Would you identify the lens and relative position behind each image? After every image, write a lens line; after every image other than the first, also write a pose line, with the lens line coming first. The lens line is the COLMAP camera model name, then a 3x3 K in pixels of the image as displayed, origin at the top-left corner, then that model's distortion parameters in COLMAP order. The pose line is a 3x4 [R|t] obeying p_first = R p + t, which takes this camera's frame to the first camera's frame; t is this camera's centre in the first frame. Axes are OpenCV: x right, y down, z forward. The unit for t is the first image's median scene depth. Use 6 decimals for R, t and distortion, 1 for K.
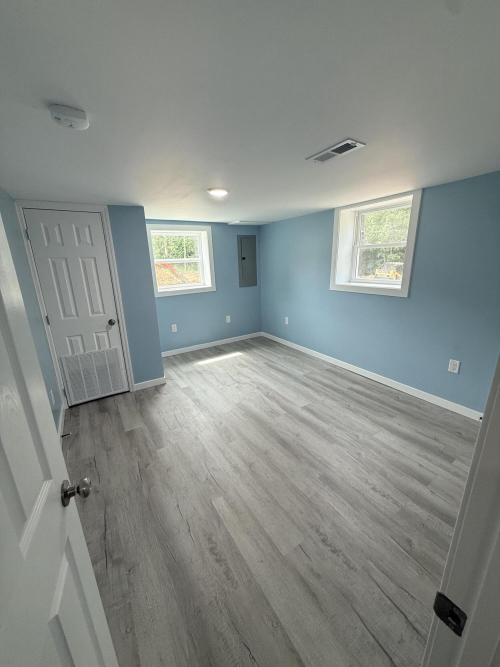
lens RADIAL K [[264.4, 0, 248.8], [0, 264.4, 332.3], [0, 0, 1]] dist [0.000852, 0.000045]
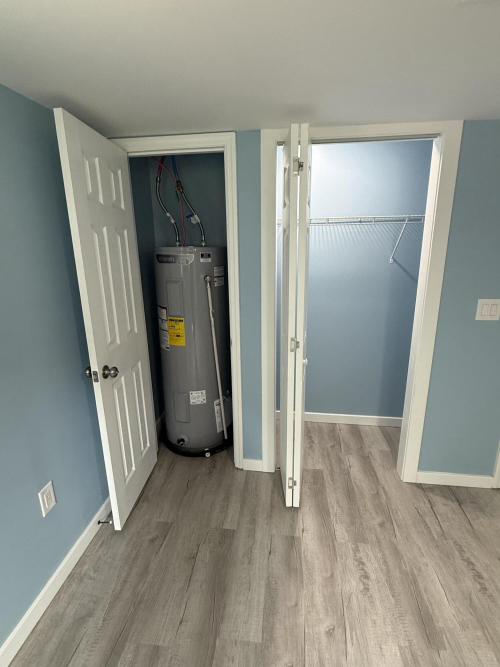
lens RADIAL K [[330.0, 0, 250.4], [0, 330.0, 333.6], [0, 0, 1]] dist [0.005078, 0.001132]
pose [[-0.784025, -0.113874, 0.610195, 0.238132], [0.206713, 0.879021, 0.429642, -0.411610], [-0.585299, 0.462985, -0.665635, 1.418749]]
